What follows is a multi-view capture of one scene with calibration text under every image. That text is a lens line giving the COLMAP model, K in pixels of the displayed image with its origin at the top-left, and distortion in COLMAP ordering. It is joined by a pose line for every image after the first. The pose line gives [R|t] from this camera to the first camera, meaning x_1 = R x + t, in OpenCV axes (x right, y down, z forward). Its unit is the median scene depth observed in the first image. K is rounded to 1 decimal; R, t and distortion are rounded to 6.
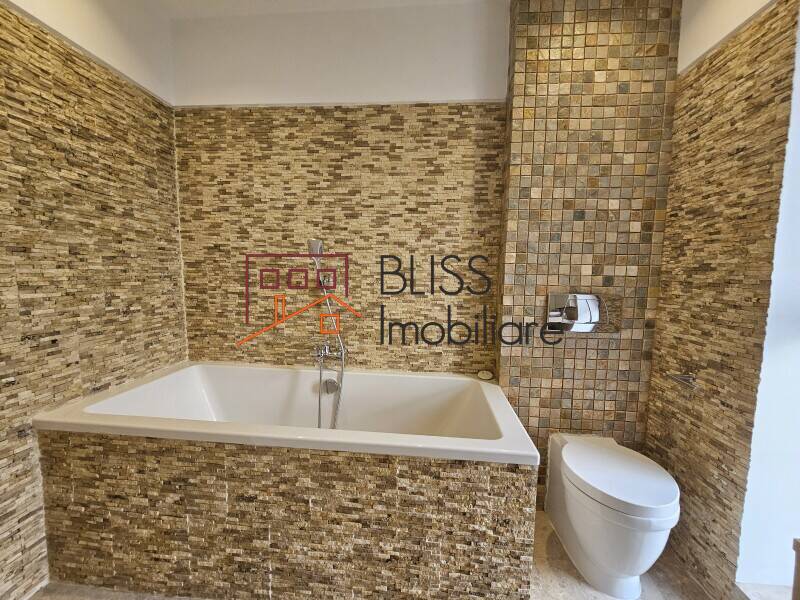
lens RADIAL K [[324.4, 0, 398.5], [0, 324.4, 300.0], [0, 0, 1]] dist [-0.001426, -0.001163]
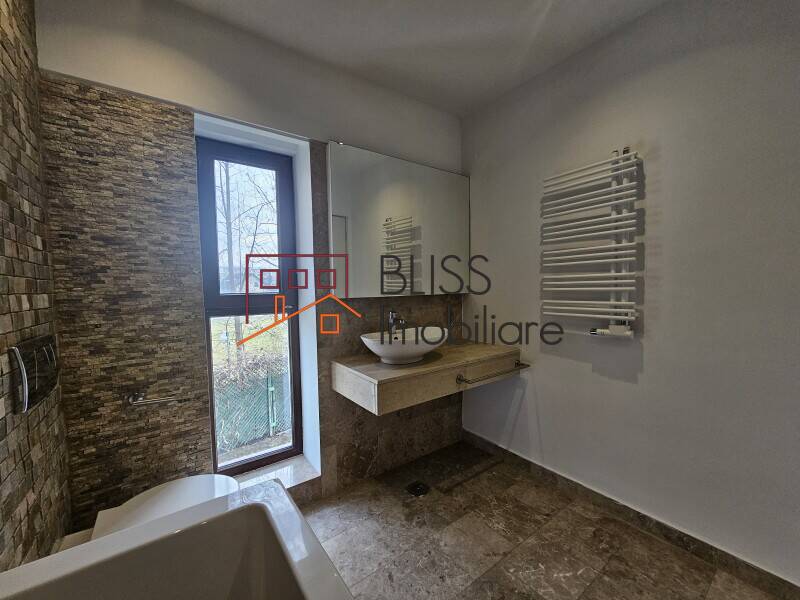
lens RADIAL K [[324.4, 0, 400.5], [0, 324.4, 303.5], [0, 0, 1]] dist [-0.001426, -0.001163]
pose [[-0.654899, -0.037222, 0.754800, -0.411508], [0.078996, 0.989943, 0.117359, -0.114074], [-0.751577, 0.136485, -0.645372, 0.919740]]
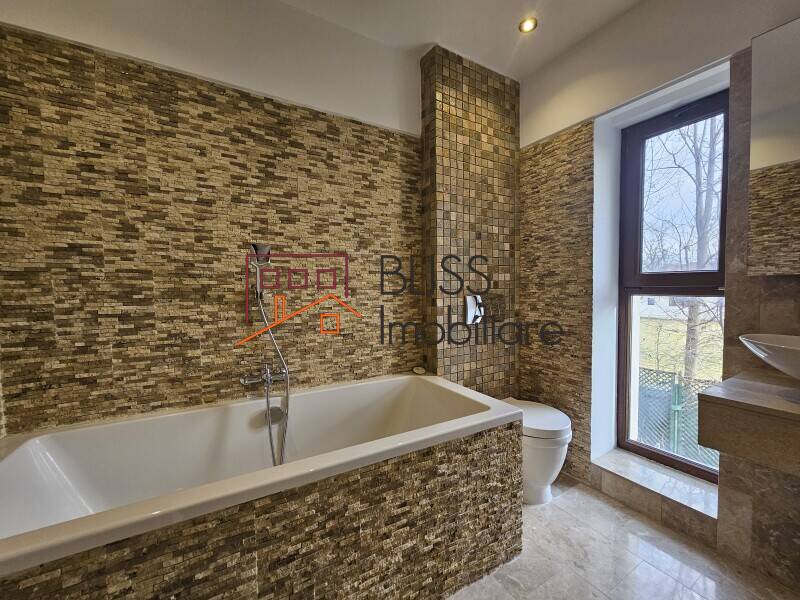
lens RADIAL K [[324.4, 0, 398.6], [0, 324.4, 299.9], [0, 0, 1]] dist [-0.001426, -0.001163]
pose [[0.818636, -0.047637, 0.572334, -0.523131], [0.075714, 0.996808, -0.025330, 0.011226], [-0.569300, 0.064069, 0.819630, 0.115079]]
